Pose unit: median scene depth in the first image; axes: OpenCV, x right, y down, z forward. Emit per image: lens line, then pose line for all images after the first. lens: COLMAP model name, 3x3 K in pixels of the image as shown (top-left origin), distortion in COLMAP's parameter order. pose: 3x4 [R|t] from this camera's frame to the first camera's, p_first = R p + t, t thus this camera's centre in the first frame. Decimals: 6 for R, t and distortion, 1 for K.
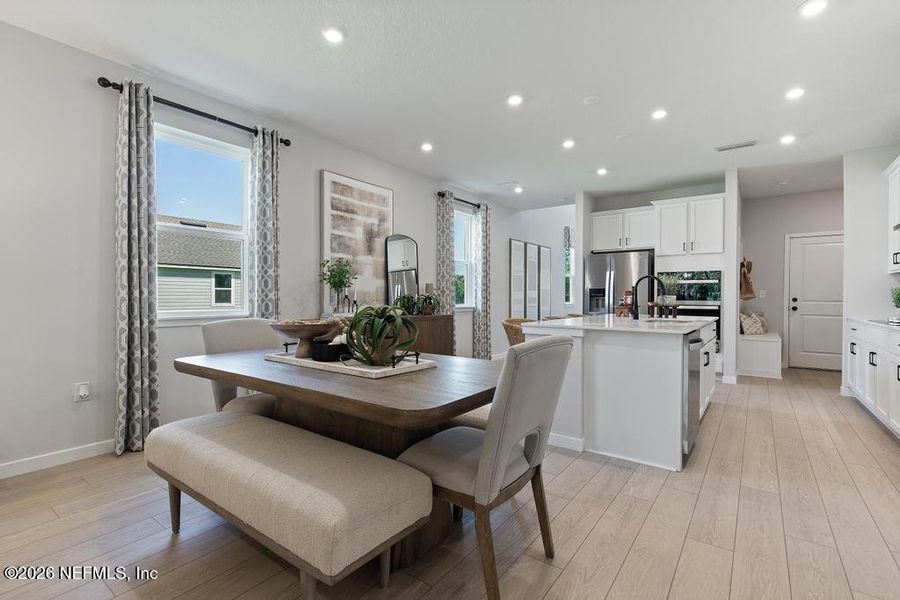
lens RADIAL K [[413.2, 0, 450.8], [0, 413.2, 297.1], [0, 0, 1]] dist [-0.002254, -0.000690]
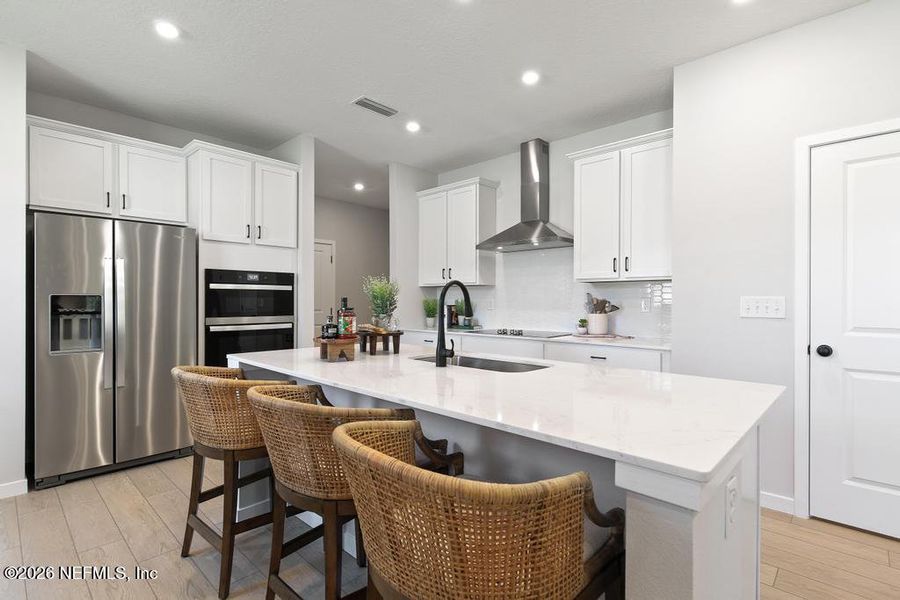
lens RADIAL K [[434.4, 0, 450.0], [0, 434.4, 300.0], [0, 0, 1]] dist [0.002282, -0.000096]
pose [[0.121225, -0.003354, 0.992619, -0.051565], [0.000261, 0.999994, 0.003347, -0.019157], [-0.992625, -0.000146, 0.121225, 0.595709]]
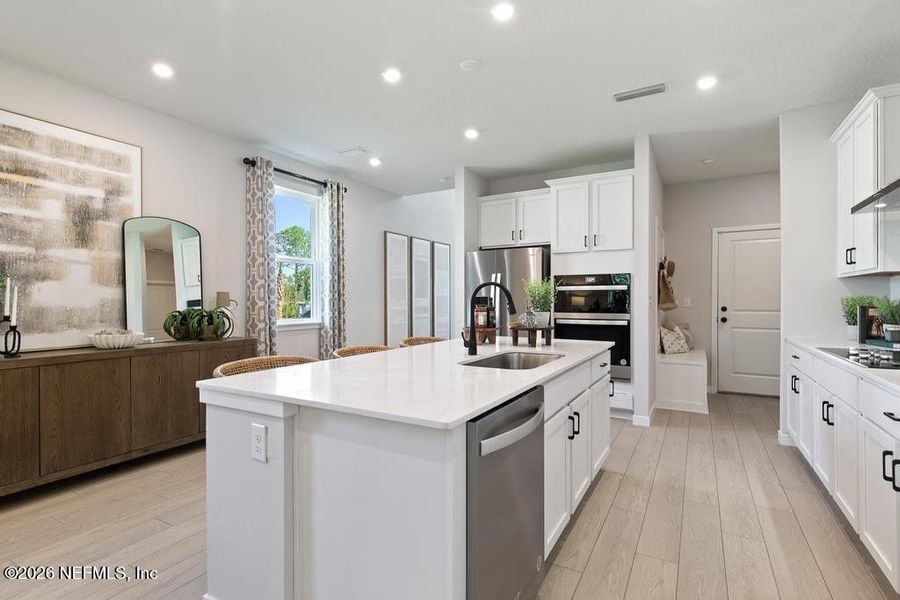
lens RADIAL K [[434.4, 0, 450.0], [0, 434.4, 300.0], [0, 0, 1]] dist [0.002282, -0.000096]
pose [[0.992679, -0.006566, 0.120604, 0.218150], [0.006519, 0.999978, 0.000780, -0.017283], [-0.120606, 0.000012, 0.992700, 0.240439]]
